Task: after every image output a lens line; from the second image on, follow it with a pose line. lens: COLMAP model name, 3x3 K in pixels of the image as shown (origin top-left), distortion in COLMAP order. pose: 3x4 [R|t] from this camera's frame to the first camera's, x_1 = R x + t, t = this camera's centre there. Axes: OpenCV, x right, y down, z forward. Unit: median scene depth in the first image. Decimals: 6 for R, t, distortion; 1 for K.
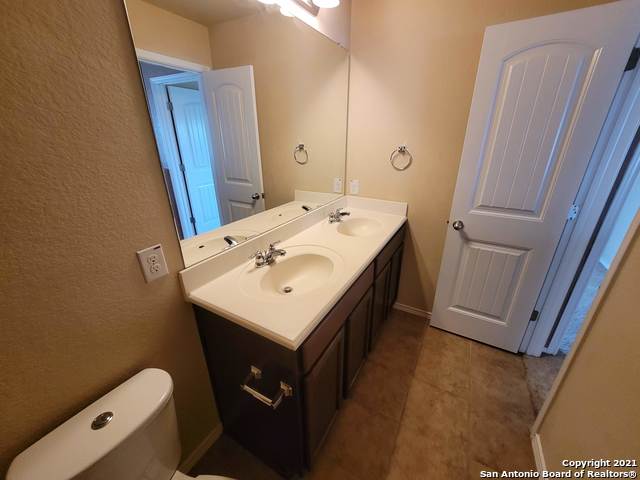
lens RADIAL K [[250.7, 0, 326.1], [0, 250.7, 237.8], [0, 0, 1]] dist [-0.000168, -0.001165]
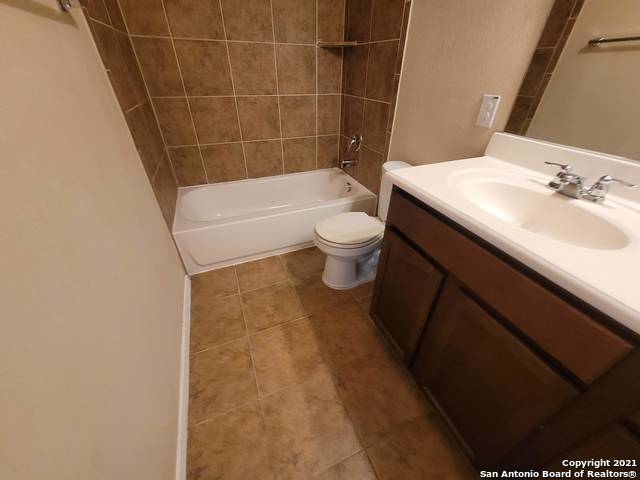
lens RADIAL K [[250.7, 0, 326.1], [0, 250.7, 237.8], [0, 0, 1]] dist [-0.000168, -0.001165]
pose [[-0.616691, 0.432494, -0.657755, 0.631989], [-0.315714, 0.629532, 0.709939, -0.093526], [0.721122, 0.645475, -0.251683, 0.812114]]
